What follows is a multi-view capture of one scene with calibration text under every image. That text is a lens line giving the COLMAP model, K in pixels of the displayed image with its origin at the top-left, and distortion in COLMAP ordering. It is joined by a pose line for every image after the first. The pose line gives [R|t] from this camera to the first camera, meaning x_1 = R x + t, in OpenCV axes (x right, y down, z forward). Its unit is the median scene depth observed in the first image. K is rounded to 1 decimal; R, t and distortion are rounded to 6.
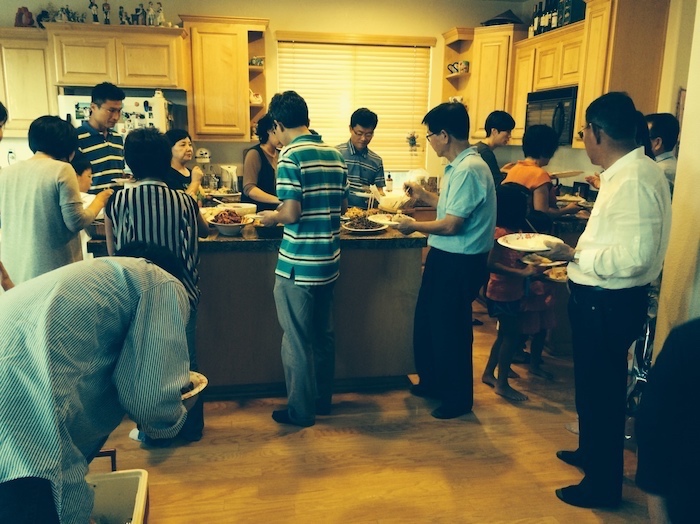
lens RADIAL K [[596.3, 0, 350.0], [0, 596.3, 262.0], [0, 0, 1]] dist [0.090151, -0.130760]
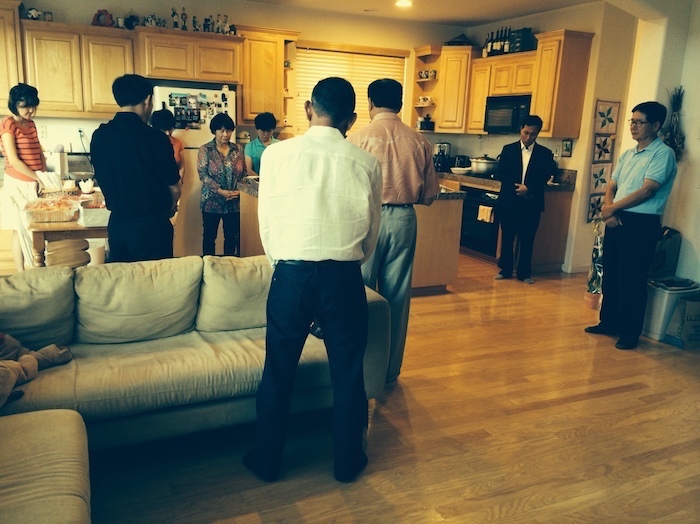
lens RADIAL K [[596.3, 0, 350.0], [0, 596.3, 262.0], [0, 0, 1]] dist [0.090151, -0.130760]
pose [[0.966755, -0.034474, 0.253370, -0.393302], [0.029644, 0.999299, 0.022858, 0.066268], [-0.253980, -0.014587, 0.967099, -0.294487]]
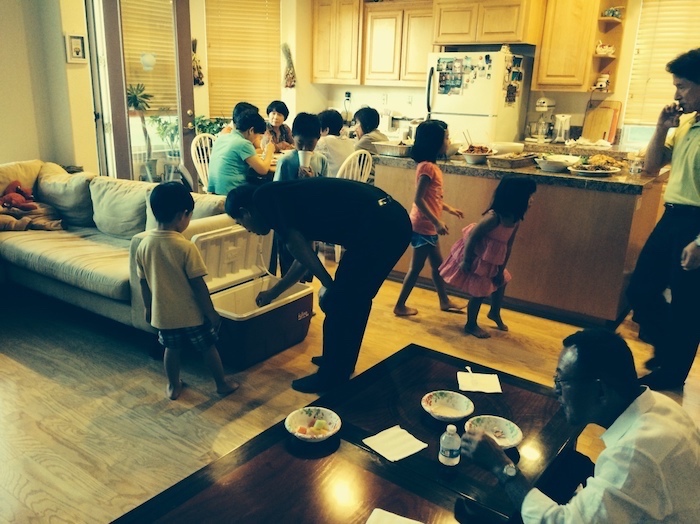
lens RADIAL K [[596.3, 0, 350.0], [0, 596.3, 262.0], [0, 0, 1]] dist [0.090151, -0.130760]
pose [[0.708673, 0.208605, -0.673993, 0.340384], [-0.169540, 0.977650, 0.124325, 0.029919], [0.684864, 0.026163, 0.728201, -0.042388]]
